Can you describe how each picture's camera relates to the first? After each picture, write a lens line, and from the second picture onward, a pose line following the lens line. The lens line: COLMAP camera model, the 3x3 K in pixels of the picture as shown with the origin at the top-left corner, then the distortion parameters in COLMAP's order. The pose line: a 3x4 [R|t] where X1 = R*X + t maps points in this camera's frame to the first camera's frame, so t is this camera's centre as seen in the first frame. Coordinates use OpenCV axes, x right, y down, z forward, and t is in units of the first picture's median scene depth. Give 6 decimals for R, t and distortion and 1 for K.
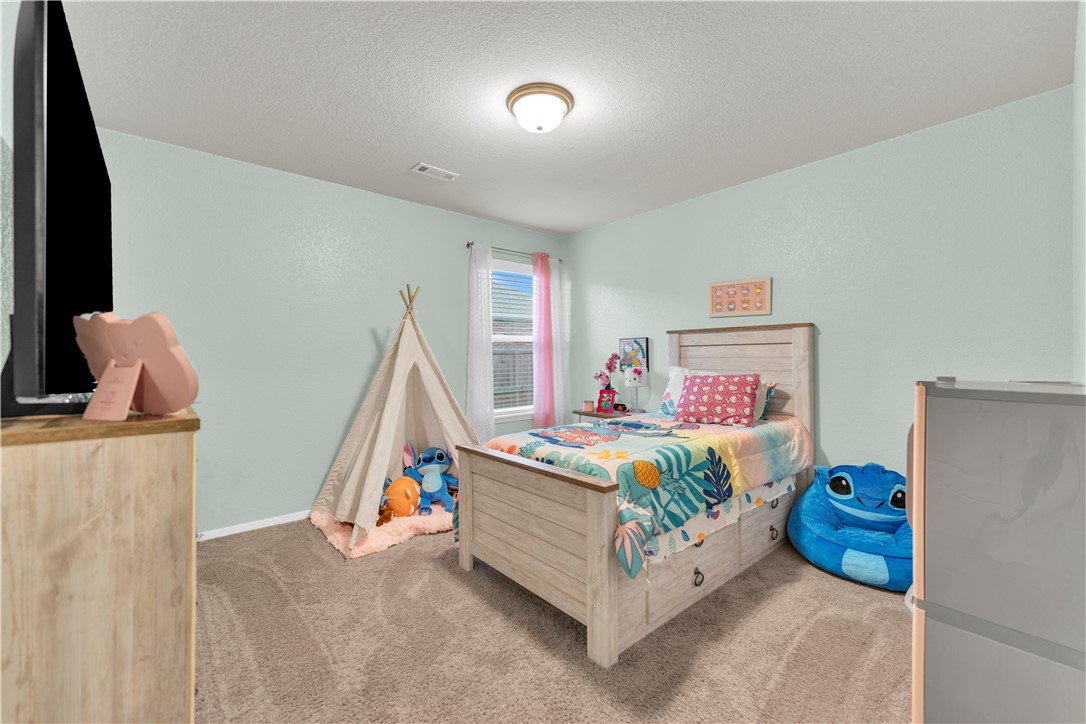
lens RADIAL K [[438.9, 0, 541.5], [0, 438.9, 357.7], [0, 0, 1]] dist [0.002708, -0.000308]
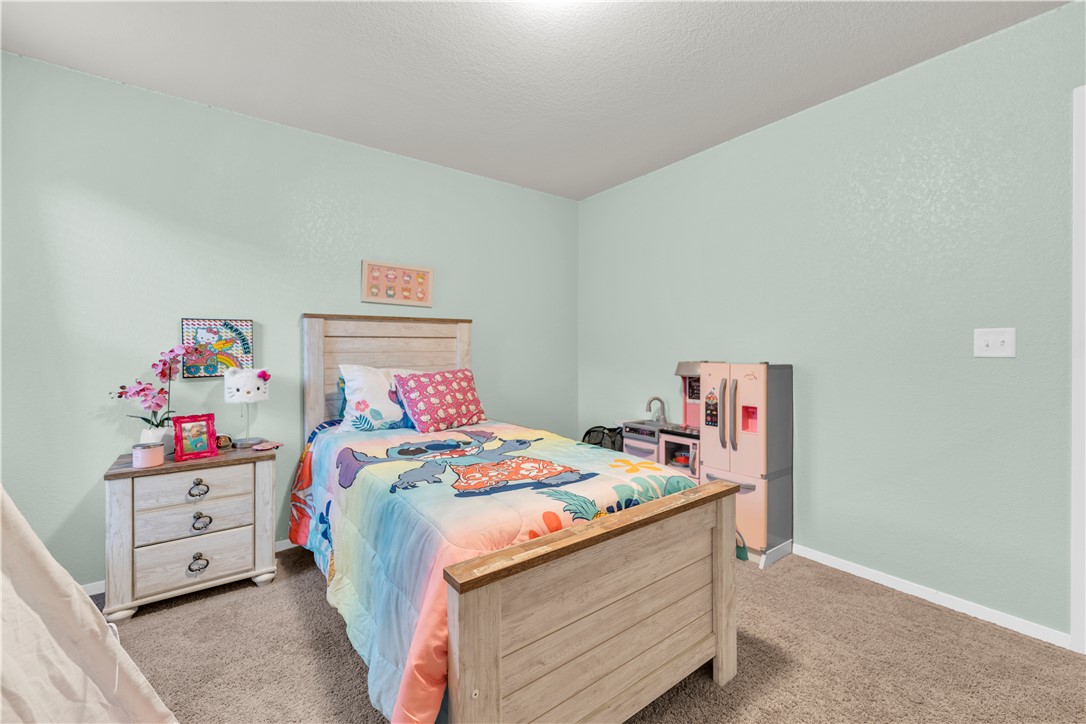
lens RADIAL K [[438.9, 0, 541.4], [0, 438.9, 355.1], [0, 0, 1]] dist [0.002708, -0.000308]
pose [[0.083847, -0.012477, 0.996401, -0.402896], [0.004746, 0.999915, 0.012121, -0.002989], [-0.996467, 0.003713, 0.083899, 0.638935]]
